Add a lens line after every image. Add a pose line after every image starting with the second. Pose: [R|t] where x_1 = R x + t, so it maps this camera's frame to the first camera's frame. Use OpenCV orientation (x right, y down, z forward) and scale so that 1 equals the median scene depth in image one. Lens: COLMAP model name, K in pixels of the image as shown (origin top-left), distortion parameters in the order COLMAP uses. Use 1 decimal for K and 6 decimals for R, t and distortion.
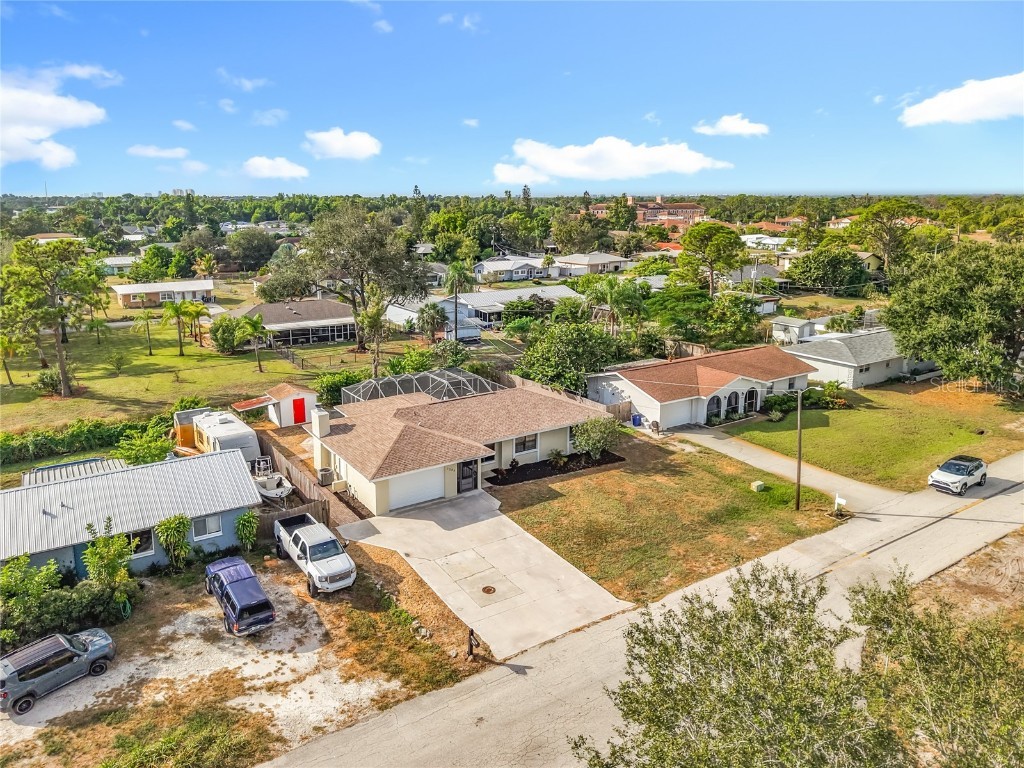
lens RADIAL K [[709.7, 0, 482.7], [0, 709.7, 343.8], [0, 0, 1]] dist [0.019515, -0.018145]
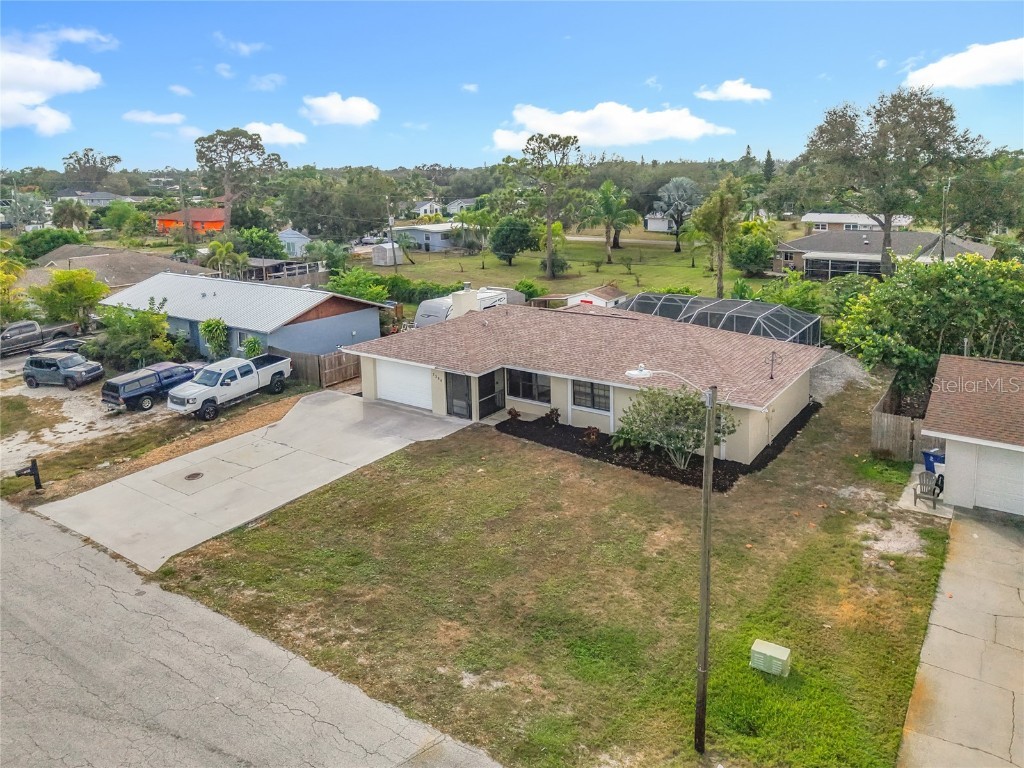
lens RADIAL K [[743.3, 0, 524.1], [0, 743.3, 296.9], [0, 0, 1]] dist [0.005728, -0.000344]
pose [[0.402179, 0.150510, -0.903105, 0.719399], [-0.173398, 0.981065, 0.086283, 0.013643], [0.898991, 0.121896, 0.420662, 0.791333]]
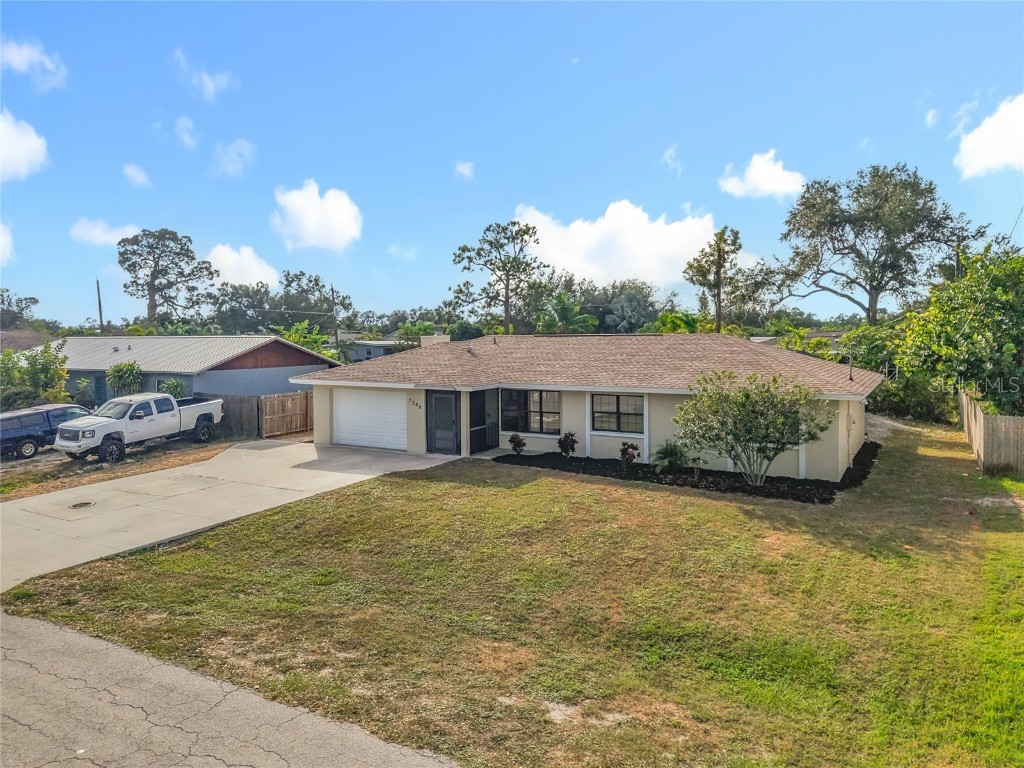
lens RADIAL K [[735.5, 0, 505.7], [0, 735.5, 364.8], [0, 0, 1]] dist [0.004331, 0.000353]
pose [[0.467849, 0.038682, -0.882961, 0.552594], [-0.174965, 0.983323, -0.049629, 0.172658], [0.866316, 0.177706, 0.466815, 0.825092]]
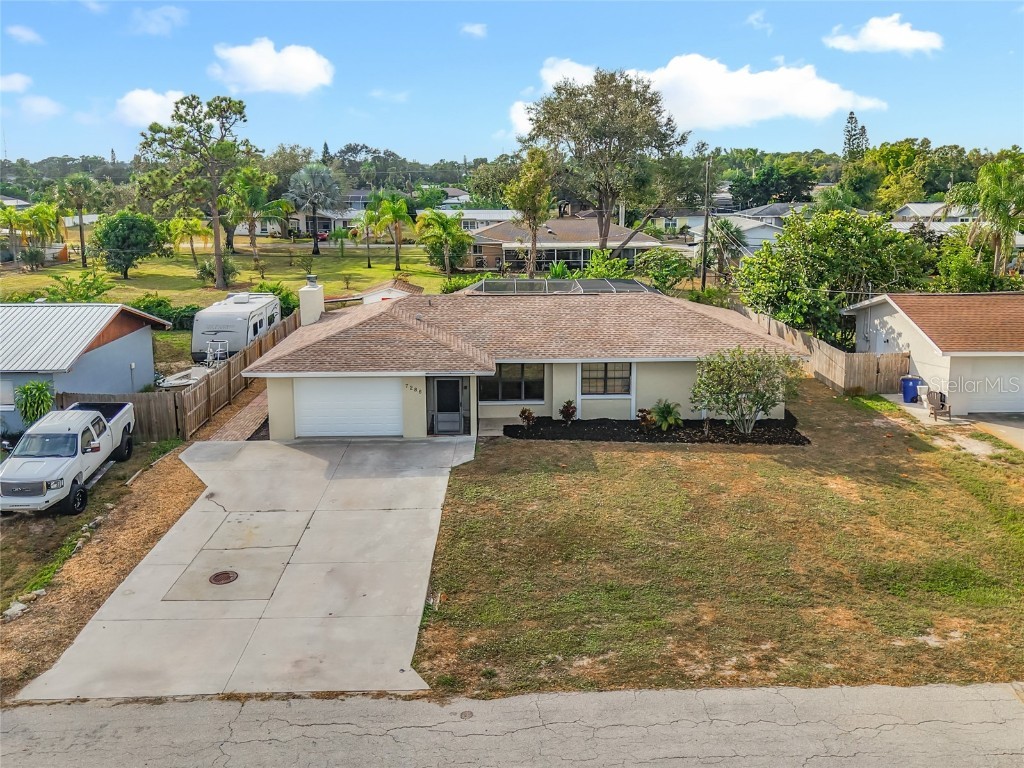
lens RADIAL K [[861.7, 0, 532.5], [0, 861.7, 333.7], [0, 0, 1]] dist [0.008119, -0.001810]
pose [[0.868055, 0.095817, -0.487134, 0.389195], [-0.102168, 0.994674, 0.013588, 0.122094], [0.485842, 0.037974, 0.873221, 0.474495]]
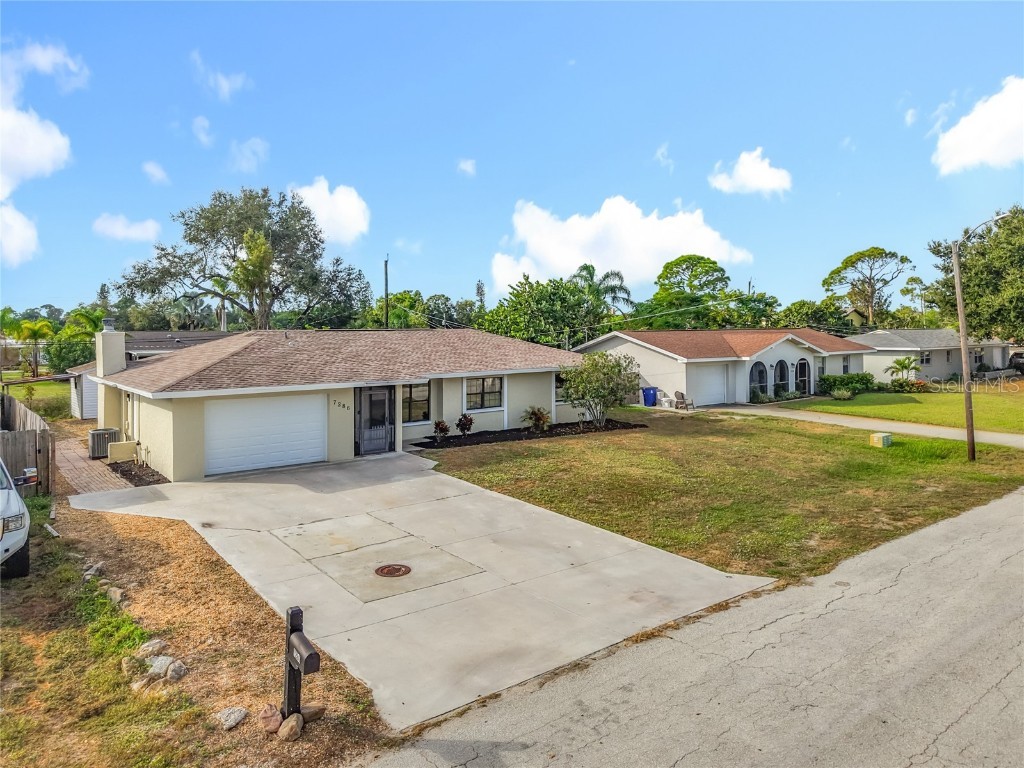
lens RADIAL K [[713.8, 0, 510.6], [0, 713.8, 334.5], [0, 0, 1]] dist [0.006988, -0.004314]
pose [[0.994654, -0.006580, 0.103052, 0.026981], [0.026673, 0.980472, -0.194842, 0.246716], [-0.099757, 0.196549, 0.975406, 0.491978]]
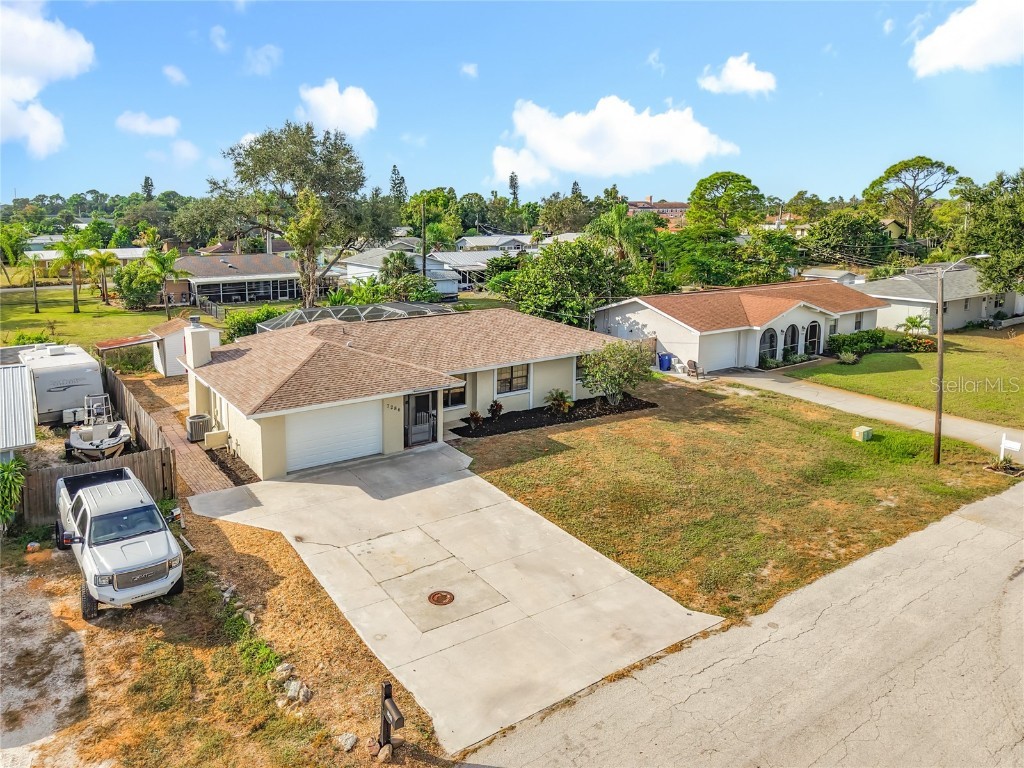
lens RADIAL K [[719.4, 0, 501.1], [0, 719.4, 308.9], [0, 0, 1]] dist [0.005553, 0.000972]
pose [[0.999075, -0.004088, 0.042818, 0.025355], [0.006914, 0.997792, -0.066049, 0.140630], [-0.042454, 0.066284, 0.996897, 0.378572]]
